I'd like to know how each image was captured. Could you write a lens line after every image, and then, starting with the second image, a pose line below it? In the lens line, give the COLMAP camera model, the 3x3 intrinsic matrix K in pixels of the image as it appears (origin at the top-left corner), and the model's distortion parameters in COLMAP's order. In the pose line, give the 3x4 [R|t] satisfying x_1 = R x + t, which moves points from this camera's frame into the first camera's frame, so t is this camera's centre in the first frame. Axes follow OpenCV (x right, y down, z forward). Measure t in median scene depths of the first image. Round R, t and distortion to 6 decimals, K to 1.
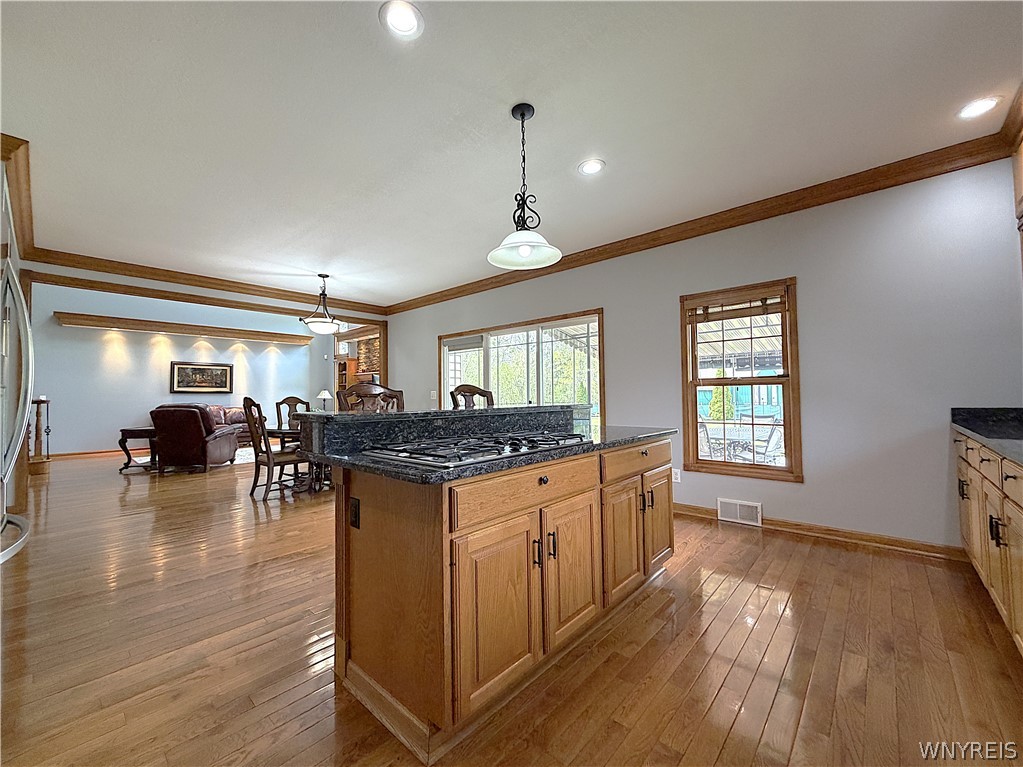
lens RADIAL K [[411.9, 0, 508.5], [0, 411.9, 381.7], [0, 0, 1]] dist [-0.001295, 0.000166]
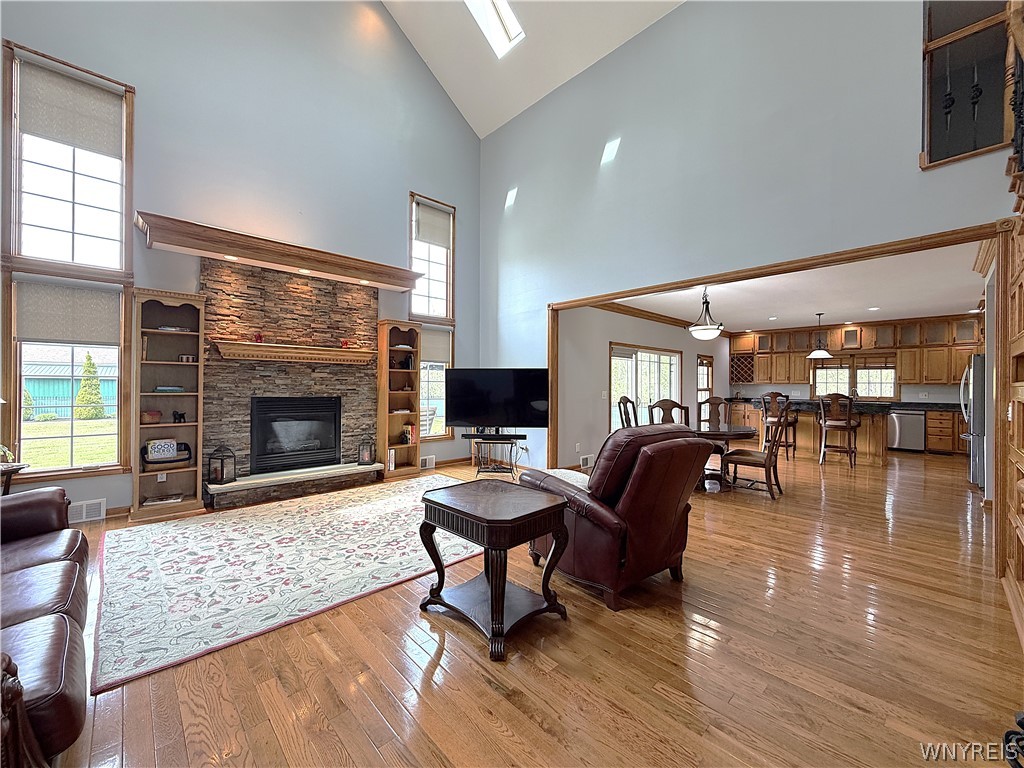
lens RADIAL K [[406.9, 0, 506.9], [0, 406.9, 385.4], [0, 0, 1]] dist [-0.001840, -0.000271]
pose [[0.093496, 0.011002, 0.995559, -0.931873], [-0.044876, 0.998969, -0.006825, 0.019181], [-0.994608, -0.044039, 0.093893, 0.851181]]
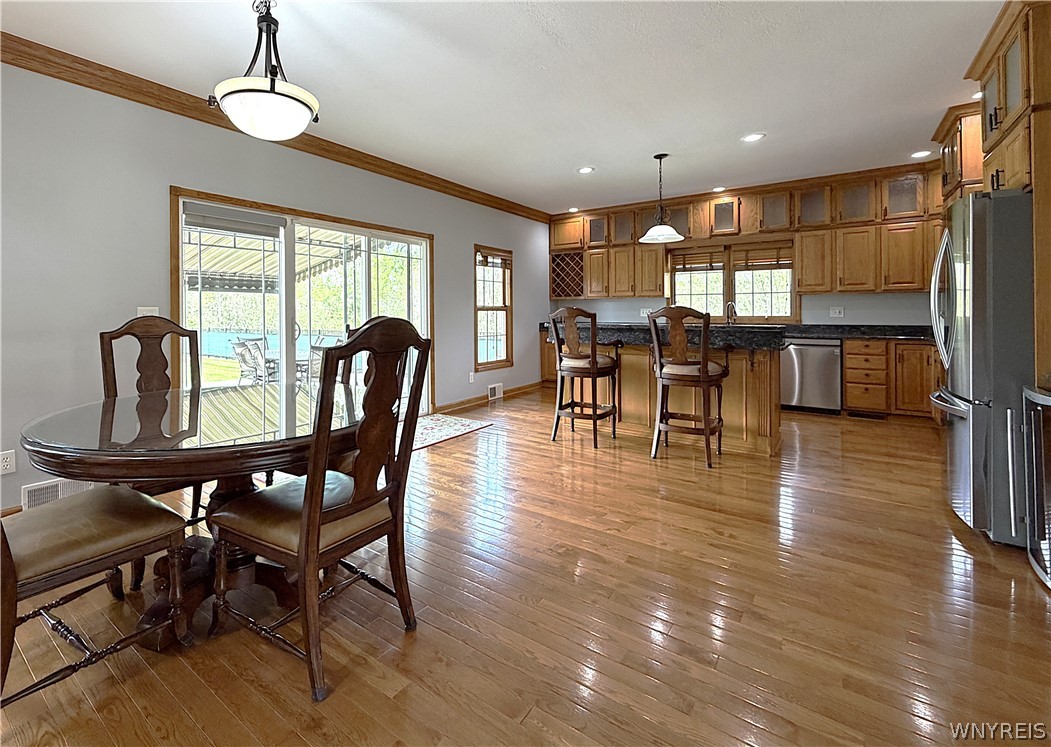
lens RADIAL K [[482.7, 0, 442.1], [0, 482.7, 313.9], [0, 0, 1]] dist [-0.003261, -0.000720]
pose [[-0.040055, 0.009824, 0.999149, -0.520483], [-0.032151, 0.999421, -0.011115, 0.019191], [-0.998680, -0.032569, -0.039716, 0.525616]]
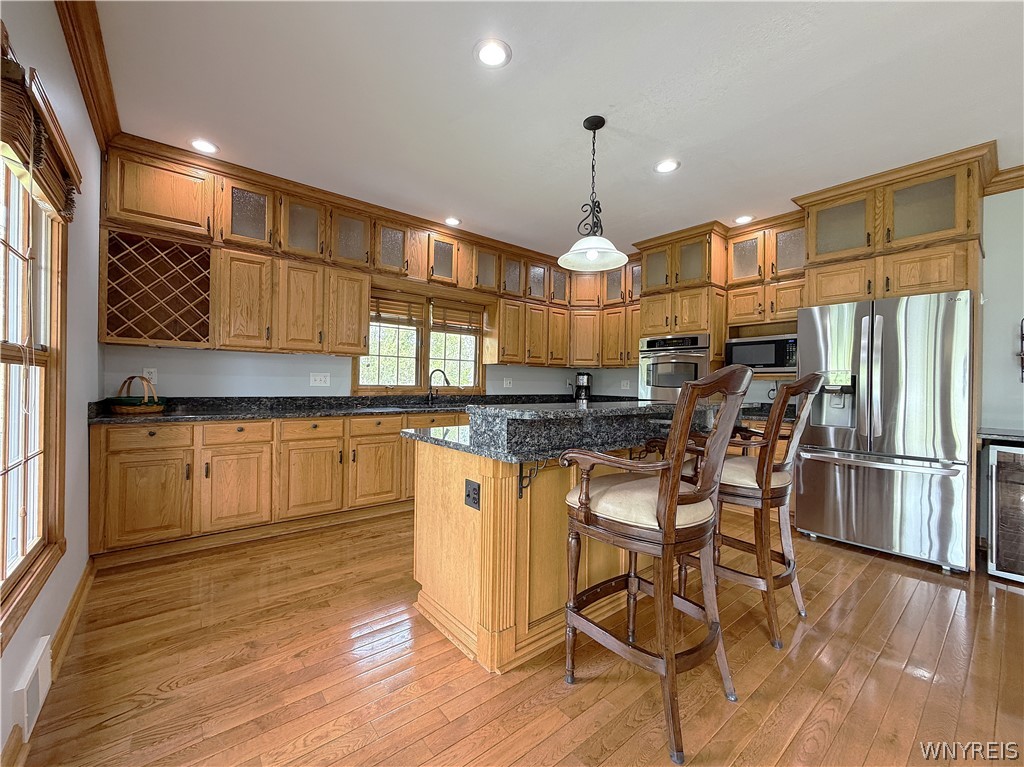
lens RADIAL K [[413.3, 0, 510.5], [0, 413.3, 384.0], [0, 0, 1]] dist [-0.000813, 0.000559]
pose [[-0.986534, -0.004048, 0.163508, 0.023500], [-0.010140, 0.999284, -0.036439, 0.014915], [-0.163244, -0.037607, -0.985869, 0.540820]]
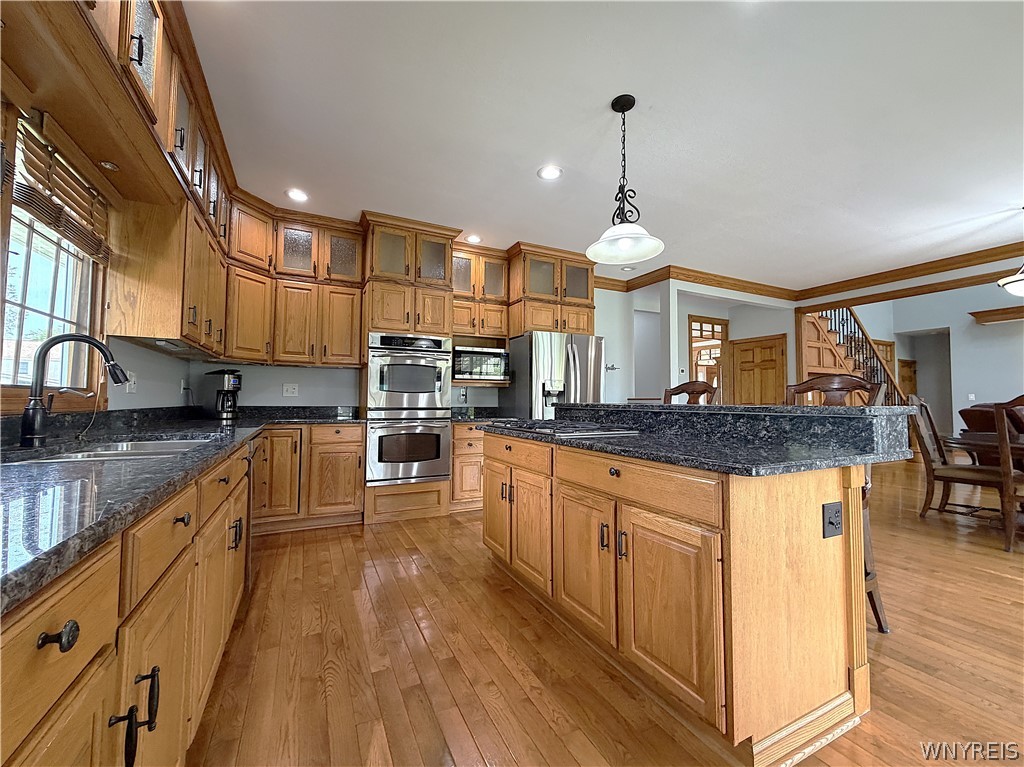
lens RADIAL K [[413.3, 0, 510.5], [0, 413.3, 384.0], [0, 0, 1]] dist [-0.000813, 0.000559]
pose [[-0.371302, -0.026517, -0.928133, 0.281536], [0.033450, 0.998561, -0.041911, 0.011246], [0.927909, -0.046608, -0.369881, 0.278912]]
